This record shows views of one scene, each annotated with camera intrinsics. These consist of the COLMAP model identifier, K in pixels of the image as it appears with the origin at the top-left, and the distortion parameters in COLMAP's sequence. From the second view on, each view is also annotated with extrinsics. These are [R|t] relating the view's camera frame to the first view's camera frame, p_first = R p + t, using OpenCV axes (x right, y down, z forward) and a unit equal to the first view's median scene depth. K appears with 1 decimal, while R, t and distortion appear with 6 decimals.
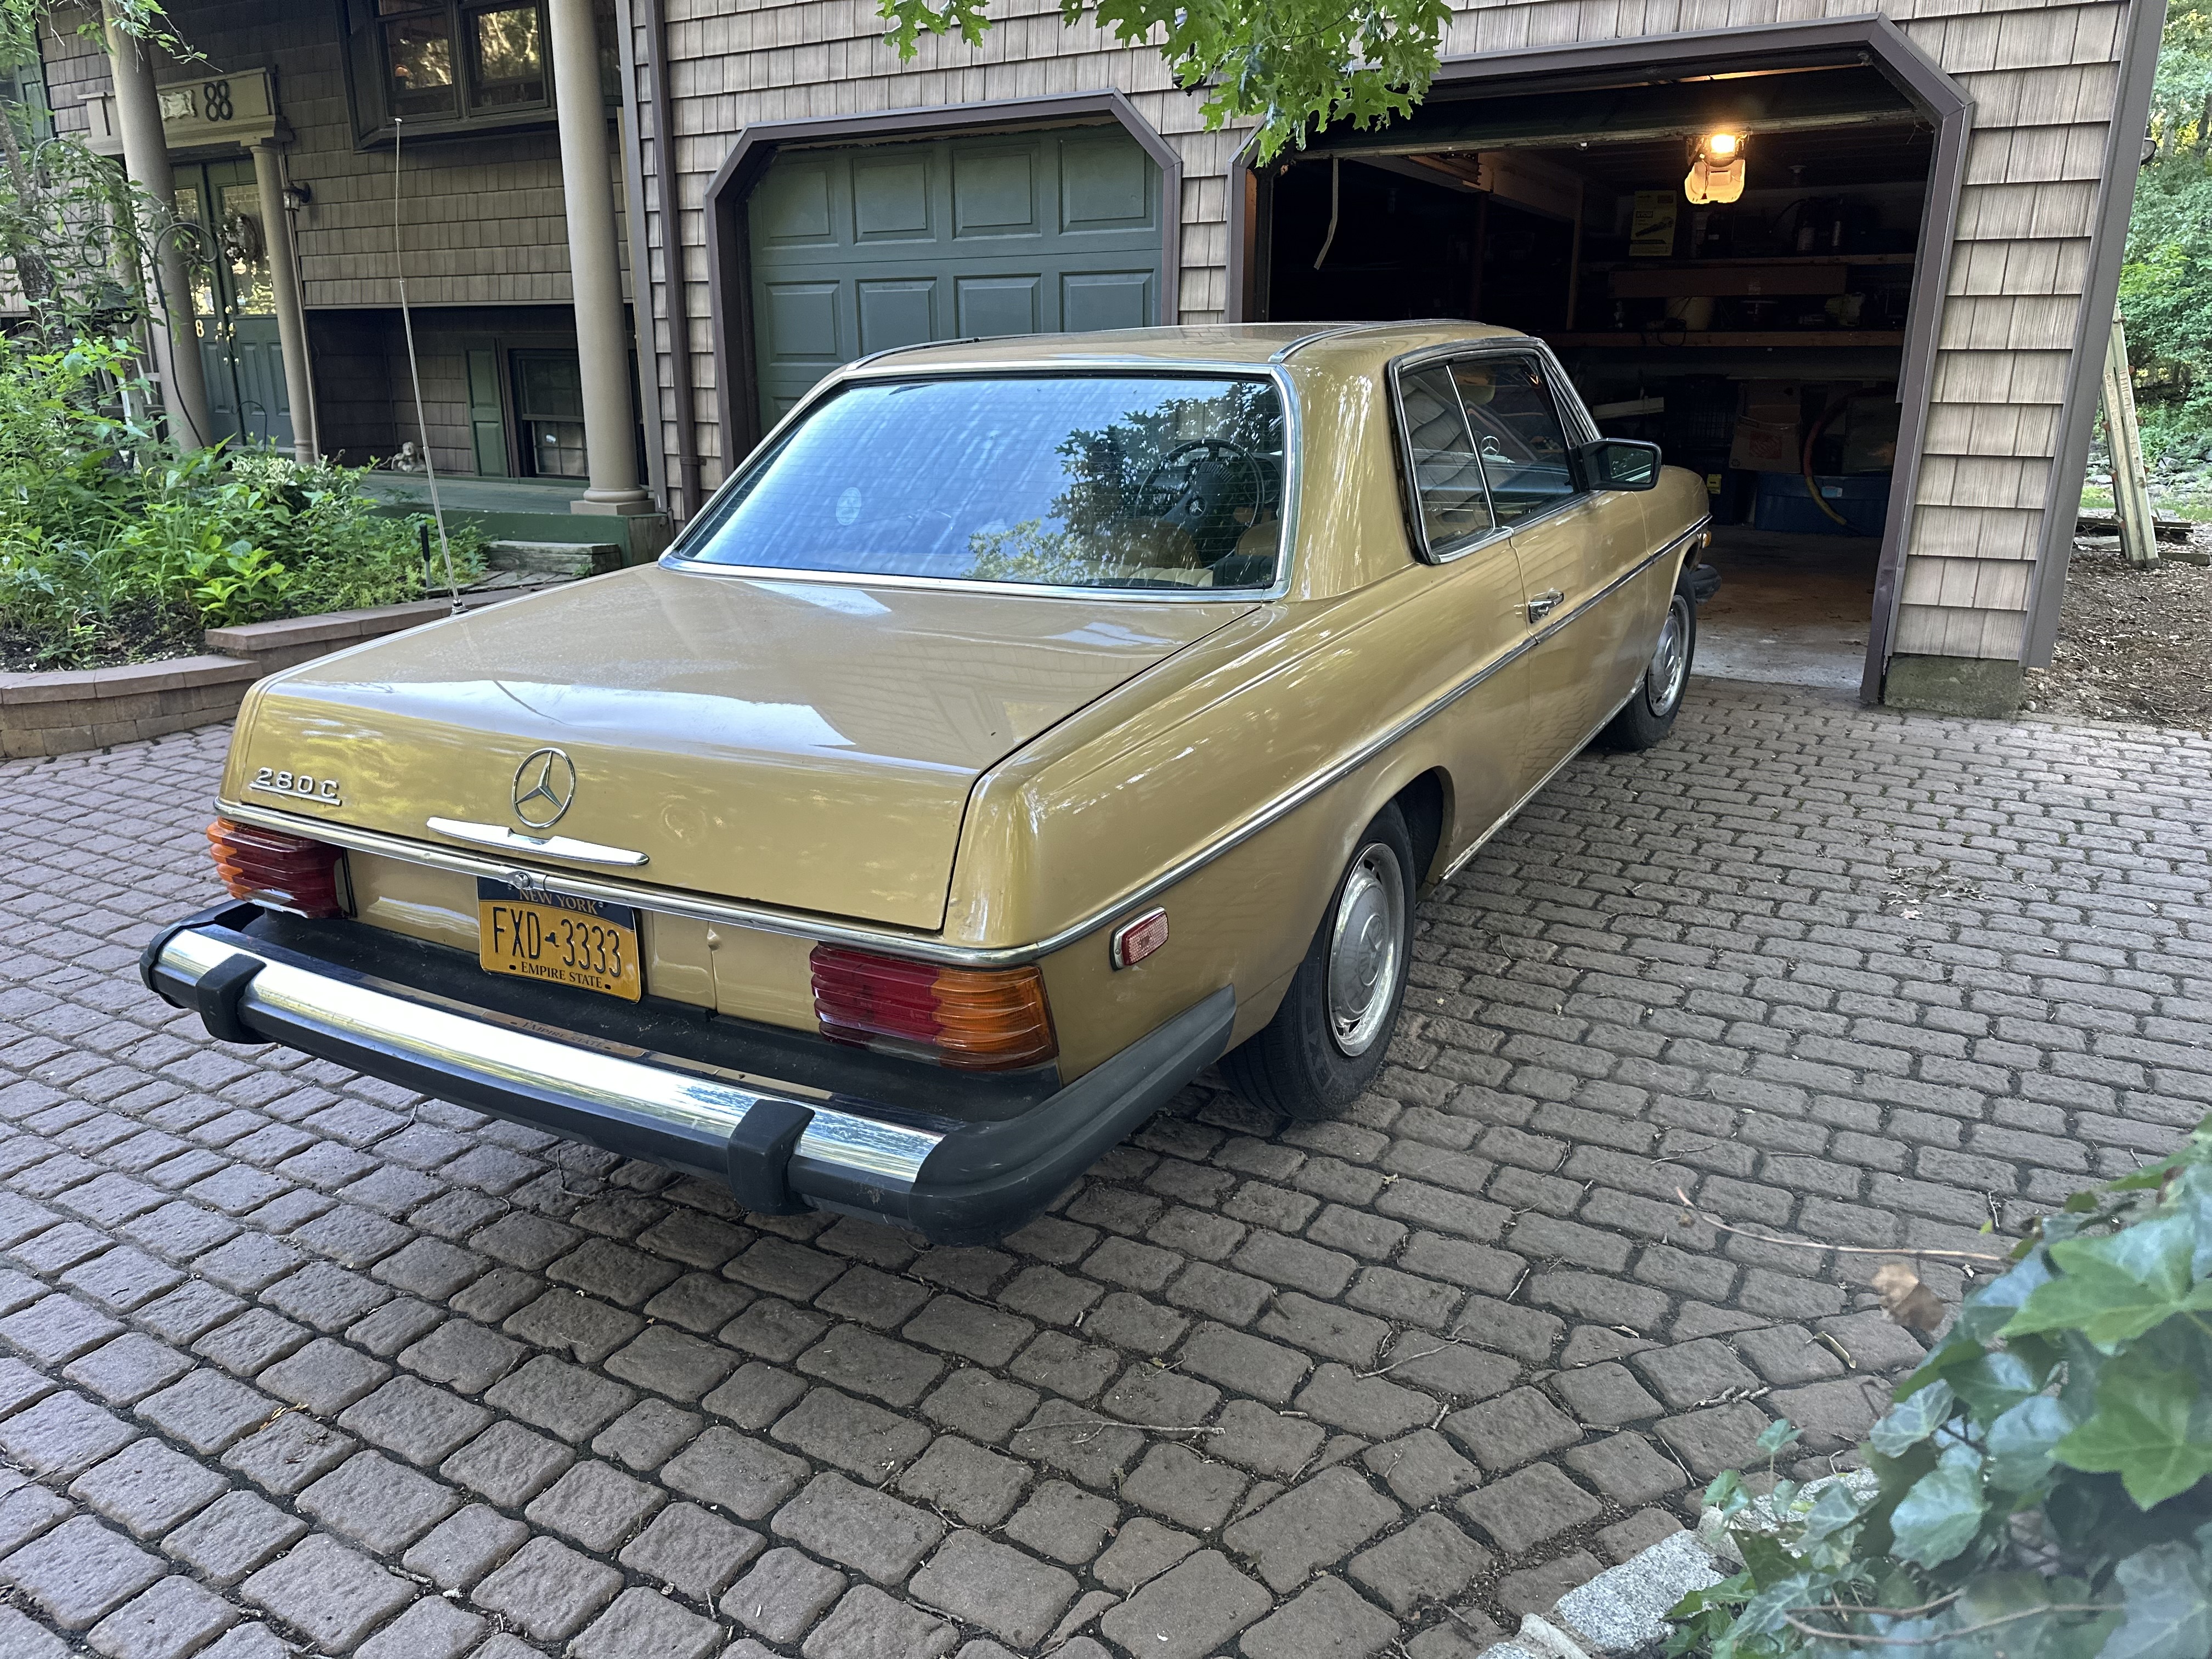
lens RADIAL K [[1563.1, 0, 1109.1], [0, 1563.1, 839.5], [0, 0, 1]] dist [0.024586, -0.036448]
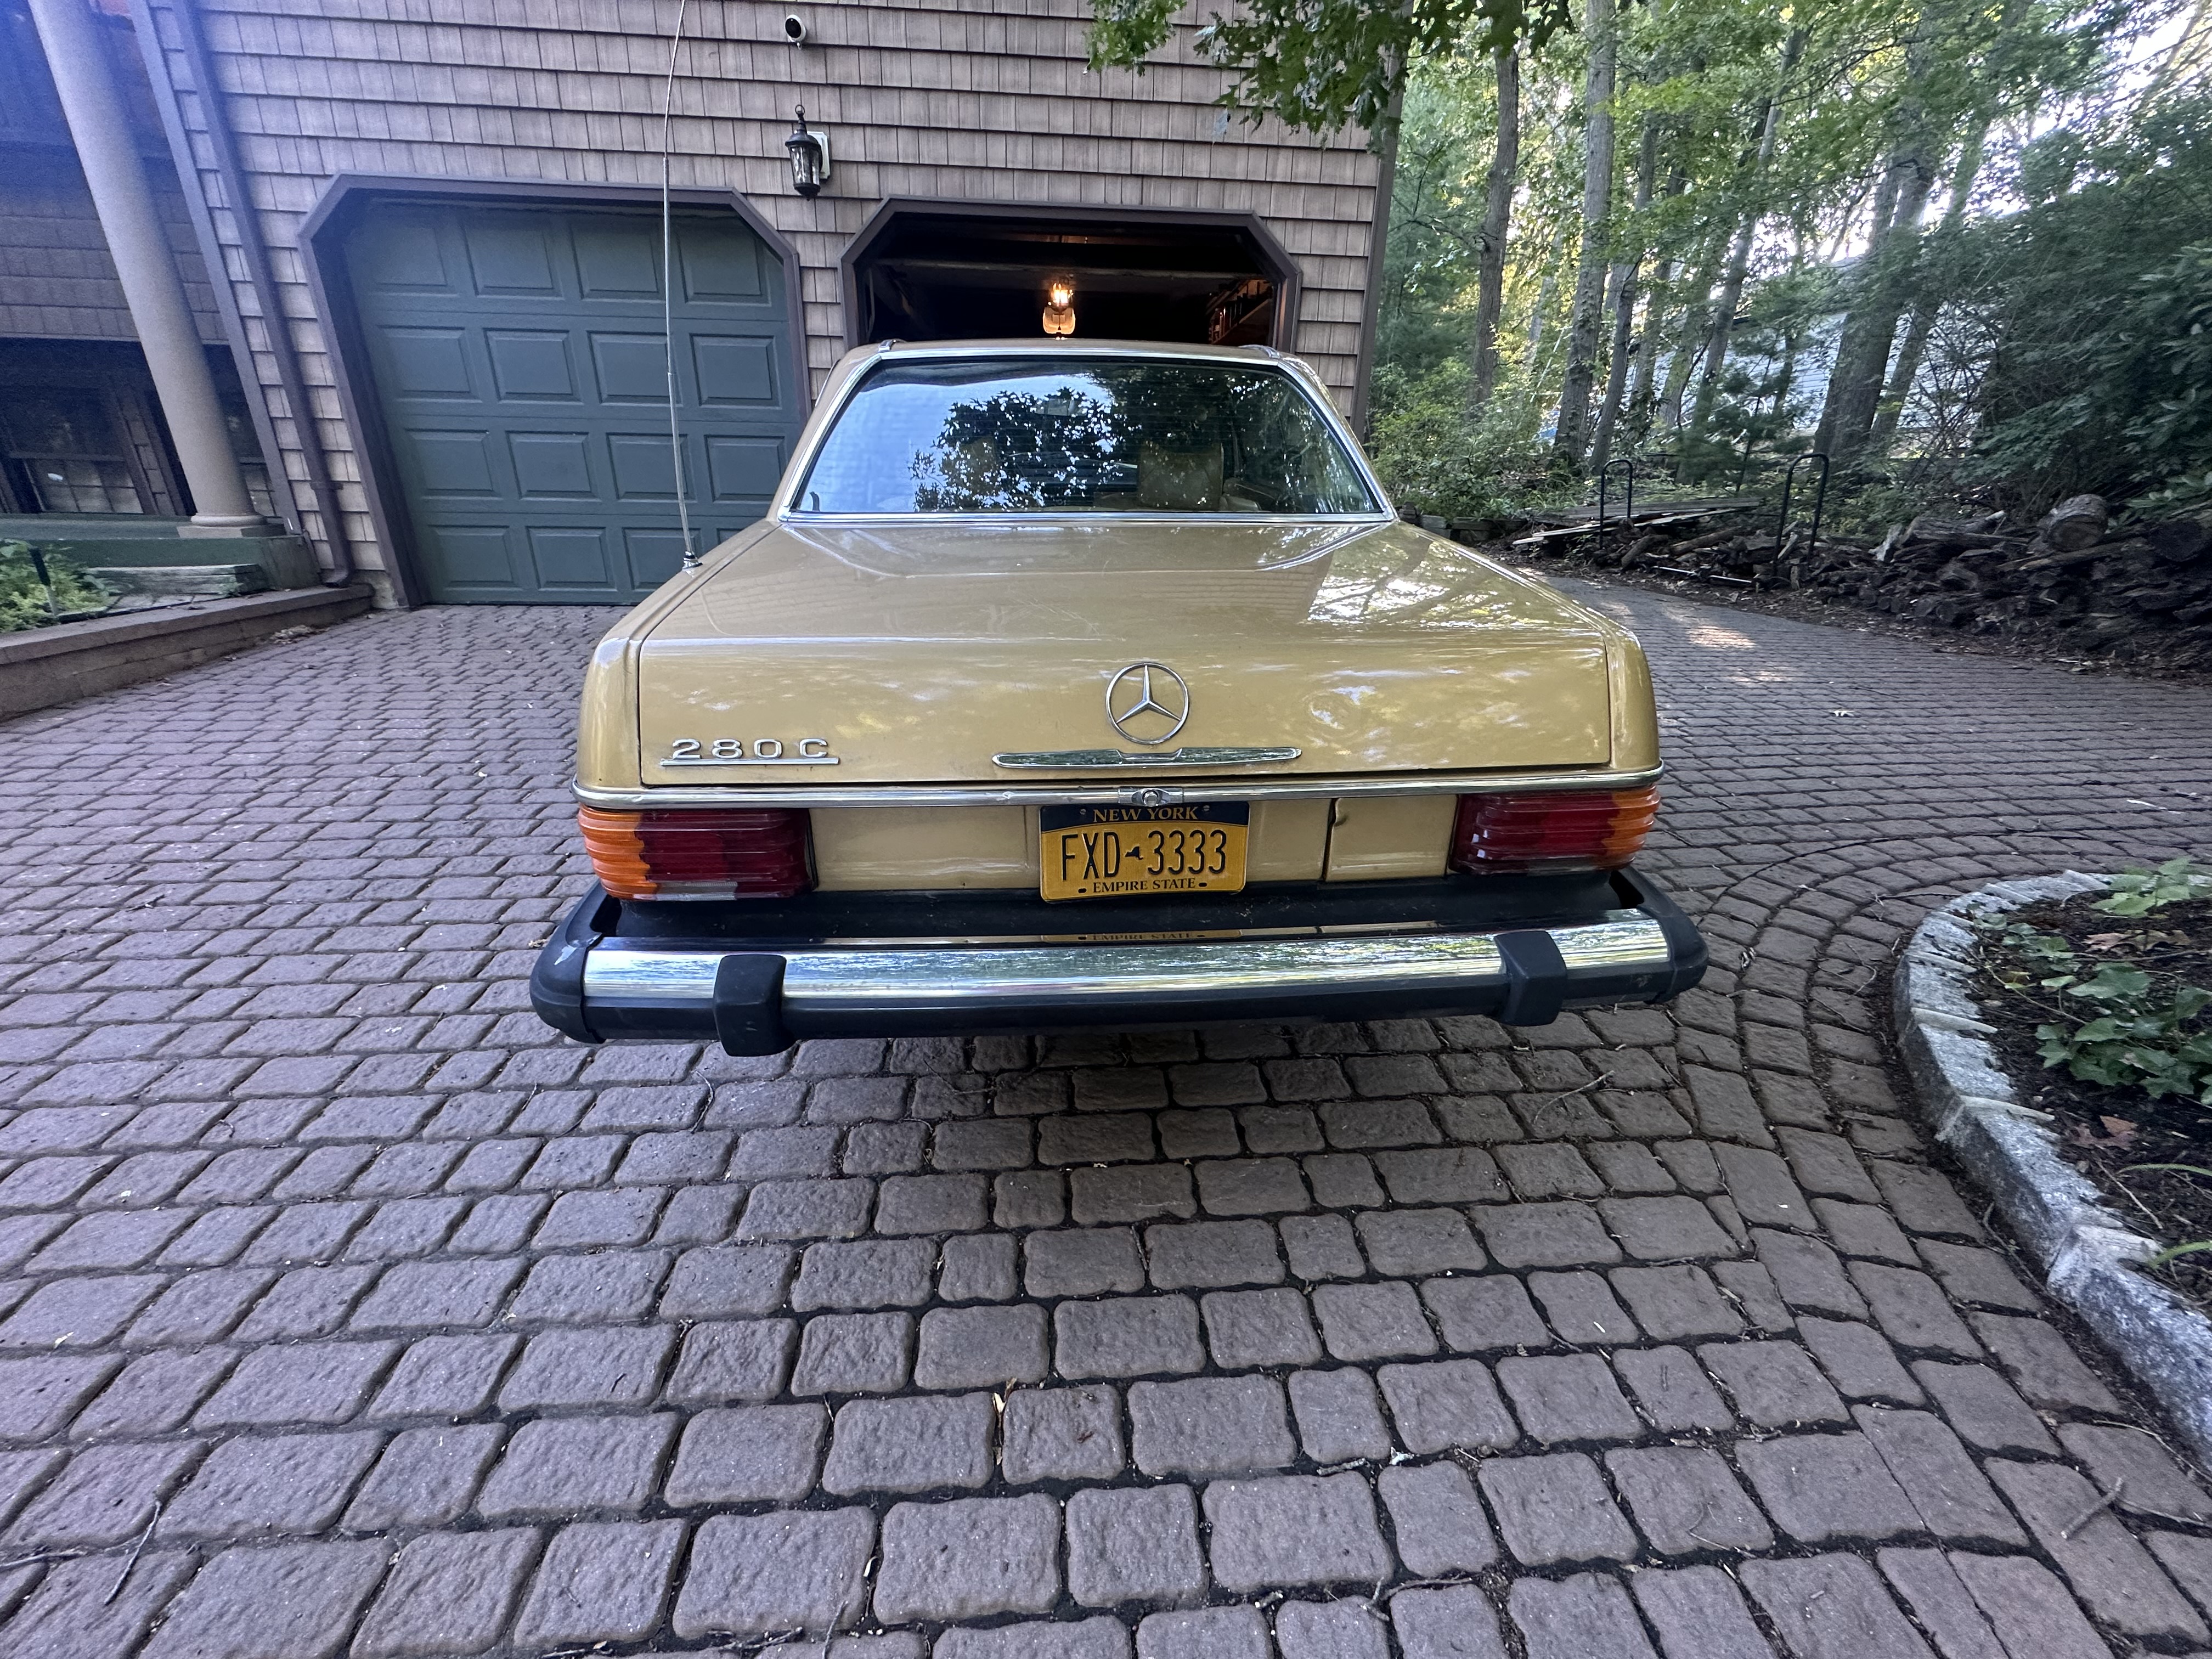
lens RADIAL K [[887.2, 0, 1106.0], [0, 887.2, 829.5], [0, 0, 1]] dist [-0.005494, 0.000792]
pose [[0.824533, -0.197926, 0.530067, -0.378200], [0.142039, 0.979228, 0.144698, -0.021803], [-0.547696, -0.044018, 0.835519, 0.293199]]
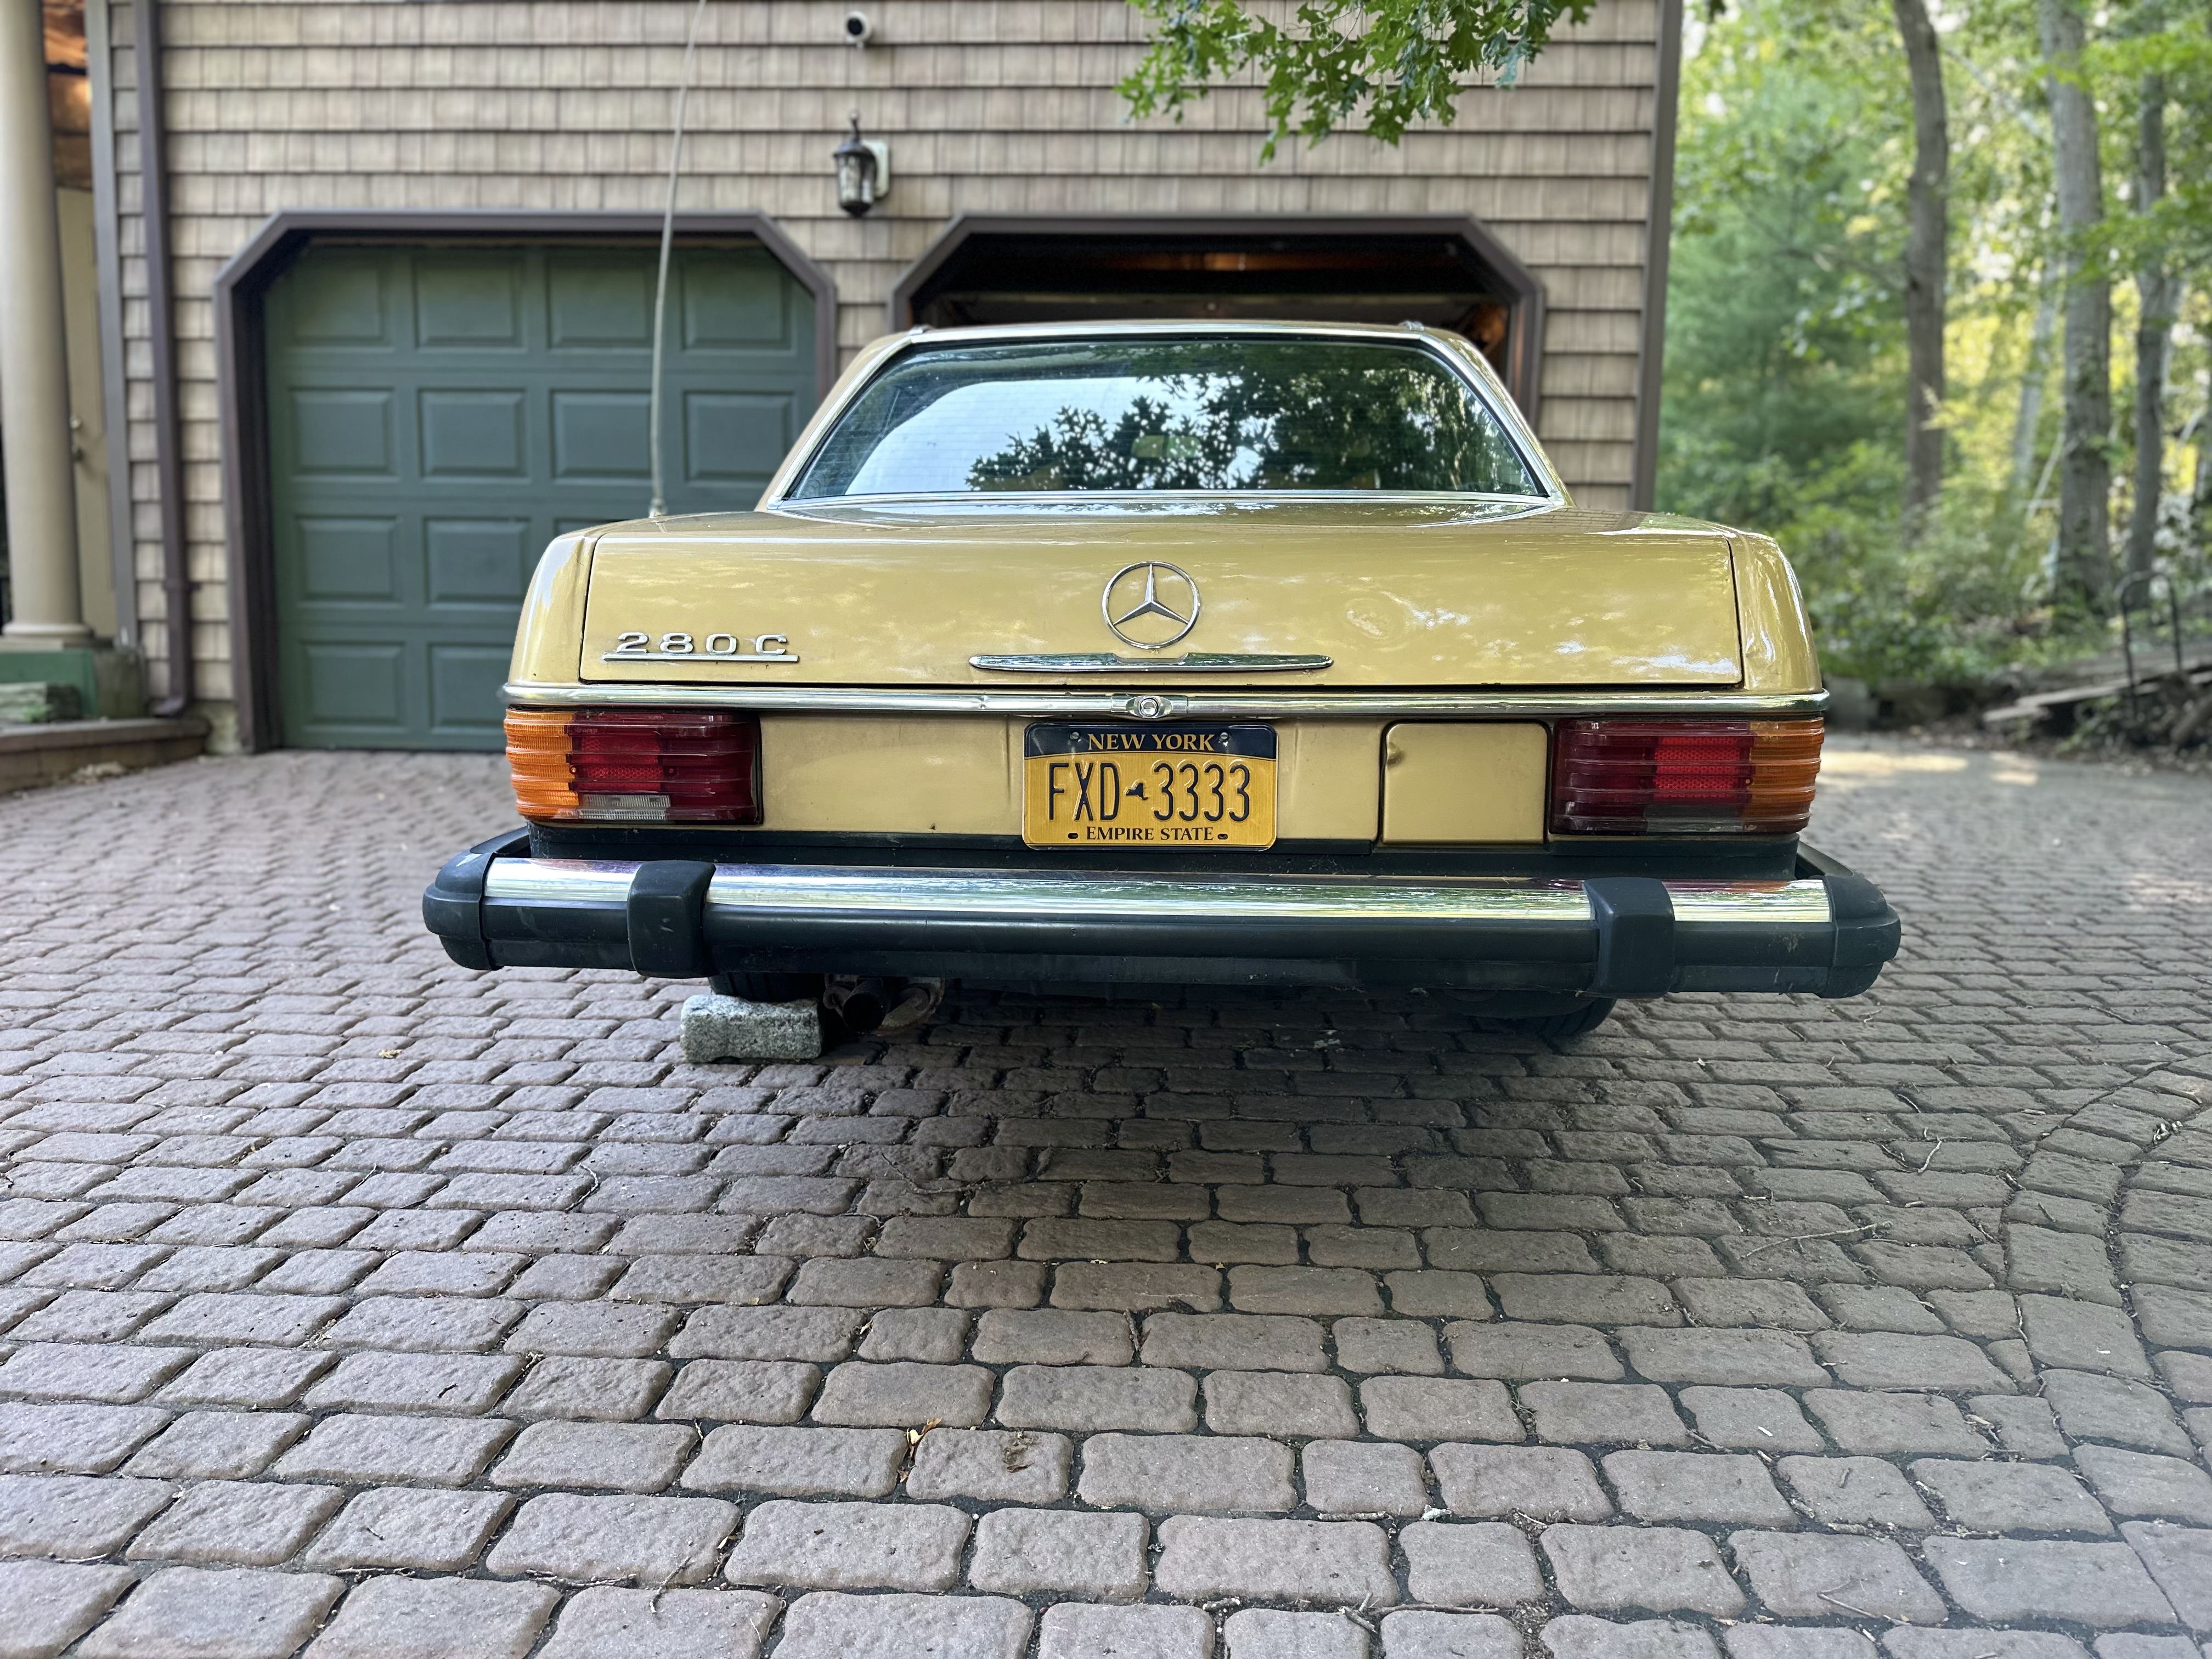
lens RADIAL K [[1563.1, 0, 1109.1], [0, 1563.1, 839.5], [0, 0, 1]] dist [0.024586, -0.036448]
pose [[0.891379, -0.040833, 0.451415, -0.418066], [0.112865, 0.984559, -0.133808, 0.111172], [-0.438981, 0.170223, 0.882224, 0.153428]]
